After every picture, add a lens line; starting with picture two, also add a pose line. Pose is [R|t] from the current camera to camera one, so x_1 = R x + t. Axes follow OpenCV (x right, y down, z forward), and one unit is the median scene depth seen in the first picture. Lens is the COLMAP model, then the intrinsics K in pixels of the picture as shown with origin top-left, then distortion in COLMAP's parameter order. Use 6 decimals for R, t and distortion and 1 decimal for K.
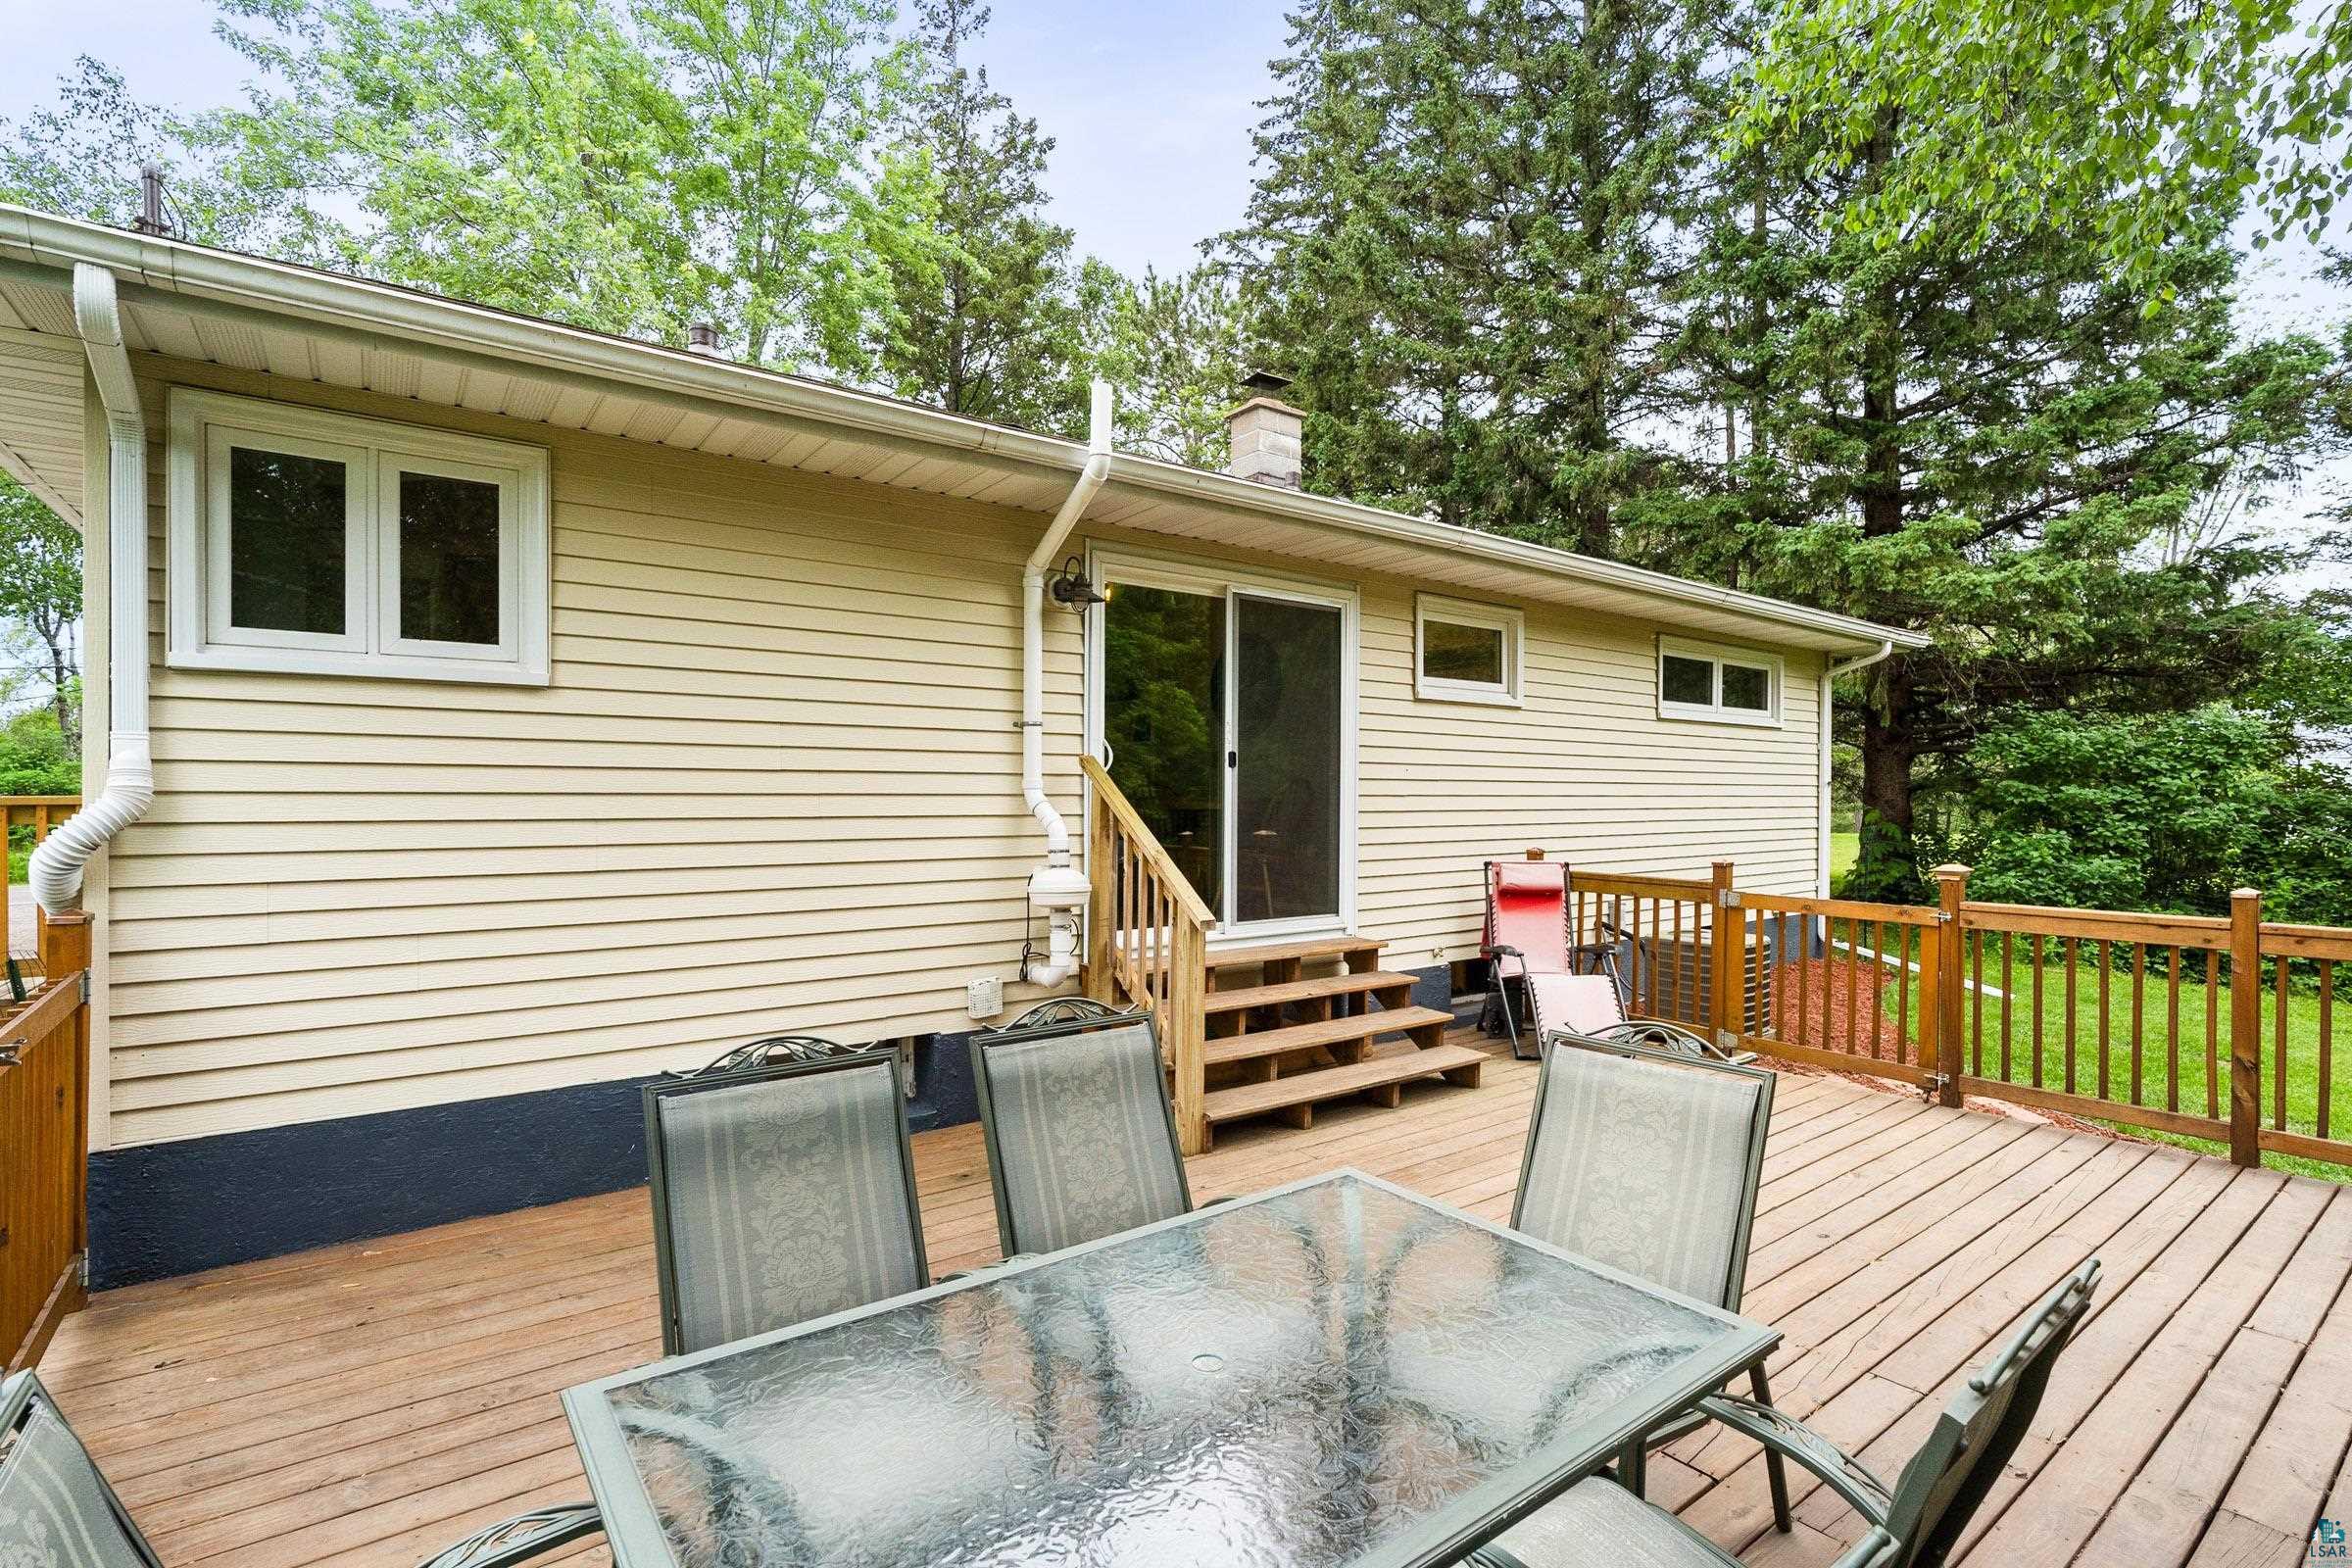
lens RADIAL K [[1089.7, 0, 1185.5], [0, 1089.7, 803.5], [0, 0, 1]] dist [0.001252, 0.000198]
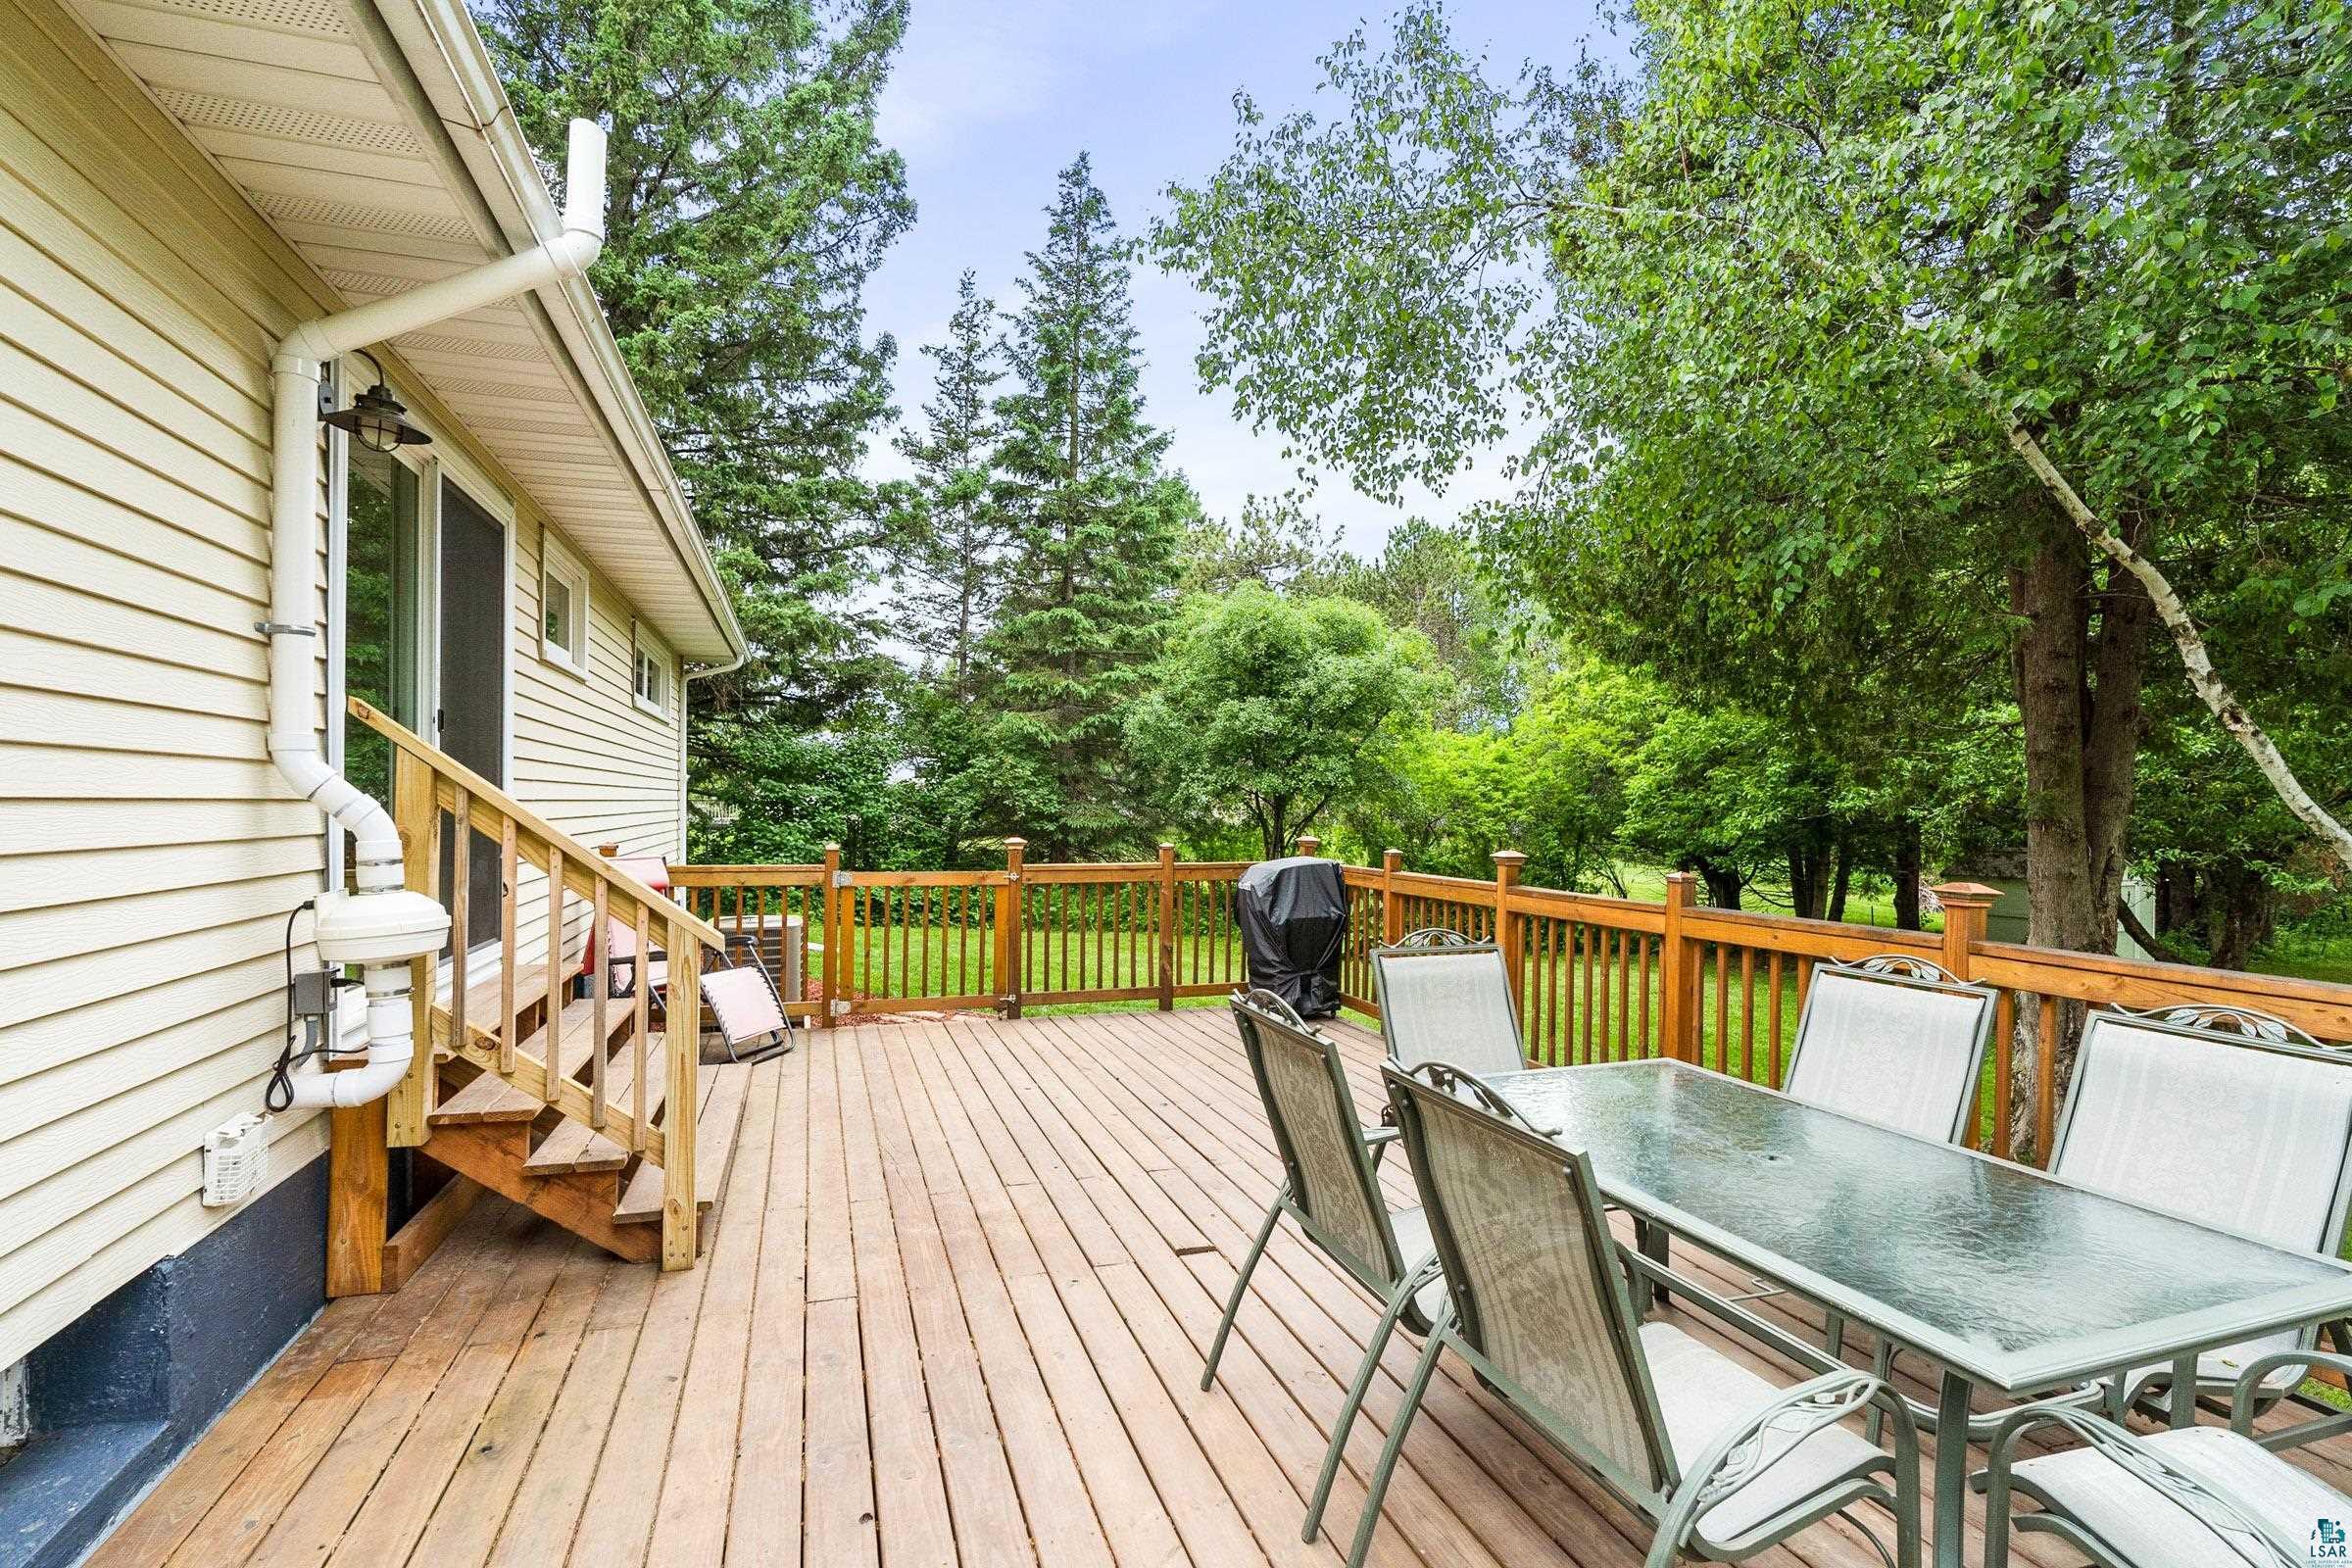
lens RADIAL K [[1057.3, 0, 1176.0], [0, 1057.3, 784.0], [0, 0, 1]] dist [-0.000097, 0.000004]
pose [[0.313116, 0.016614, 0.949569, -0.420640], [0.000856, 0.999842, -0.017776, 0.010759], [-0.949714, 0.006379, 0.313052, 0.352712]]
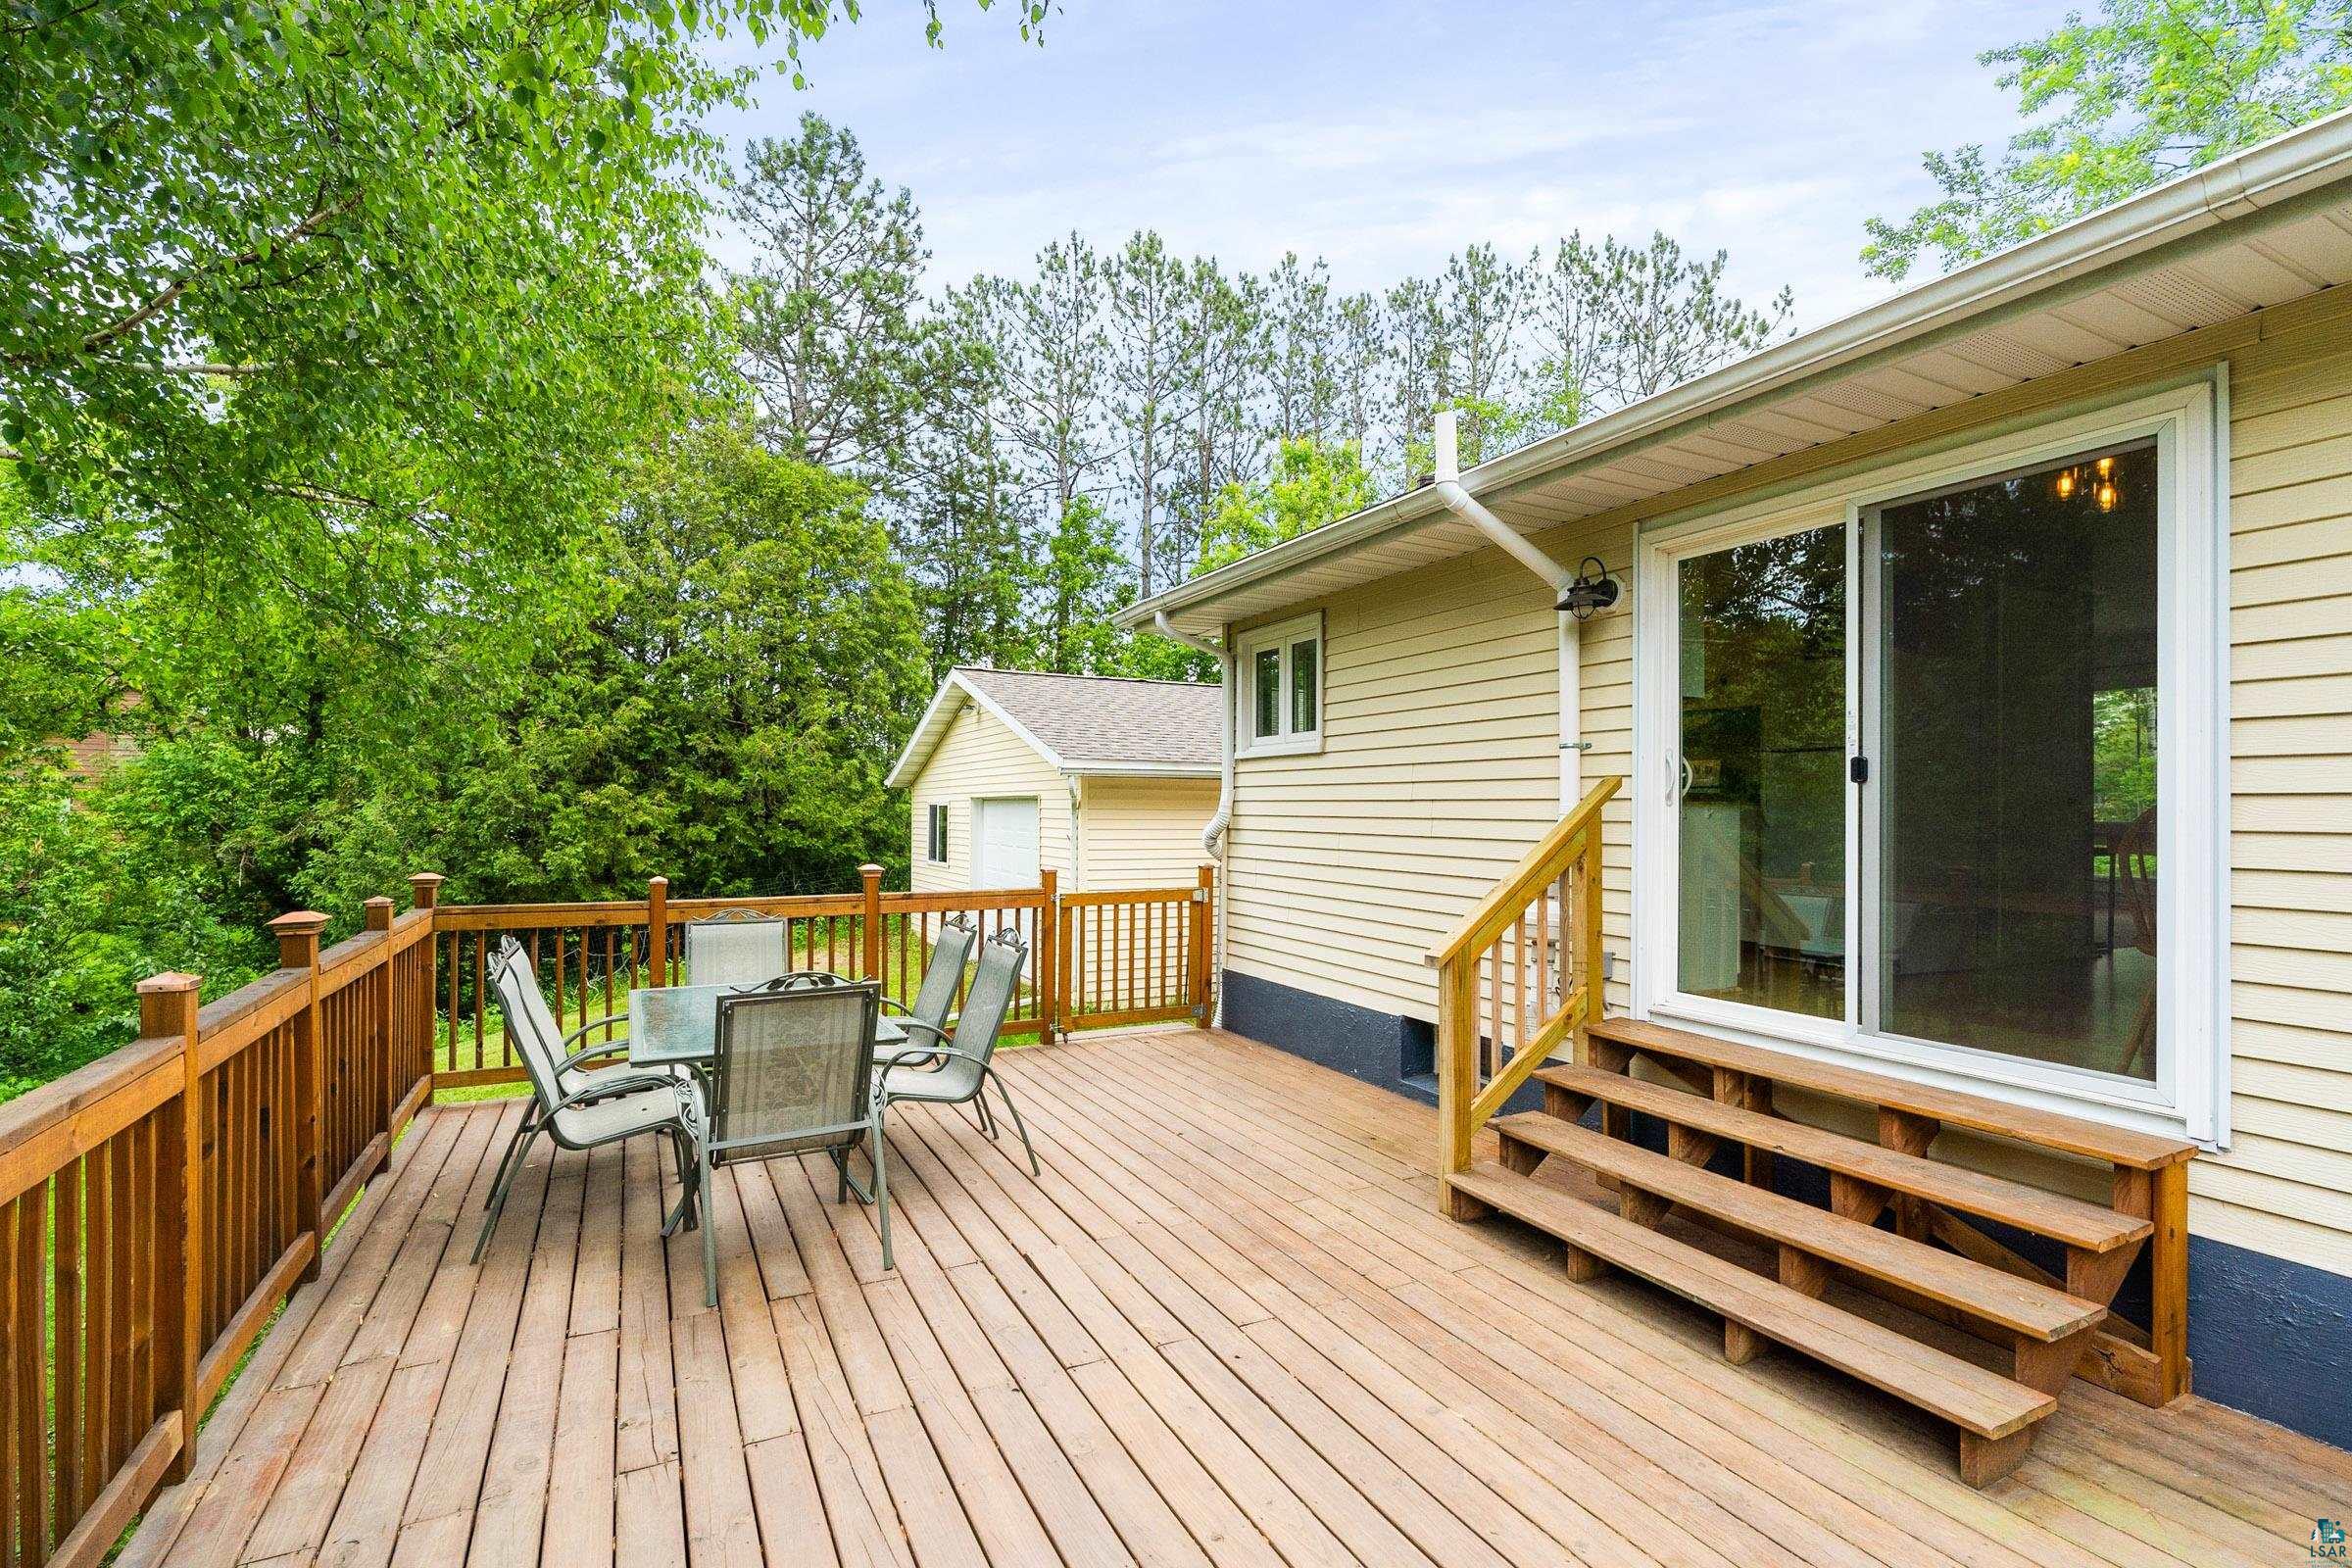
lens RADIAL K [[1089.7, 0, 1185.5], [0, 1089.7, 803.5], [0, 0, 1]] dist [0.001252, 0.000198]
pose [[-0.170962, -0.009807, -0.985229, 0.709267], [-0.015429, 0.999854, -0.007275, -0.008951], [0.985157, 0.013958, -0.171088, 0.699683]]
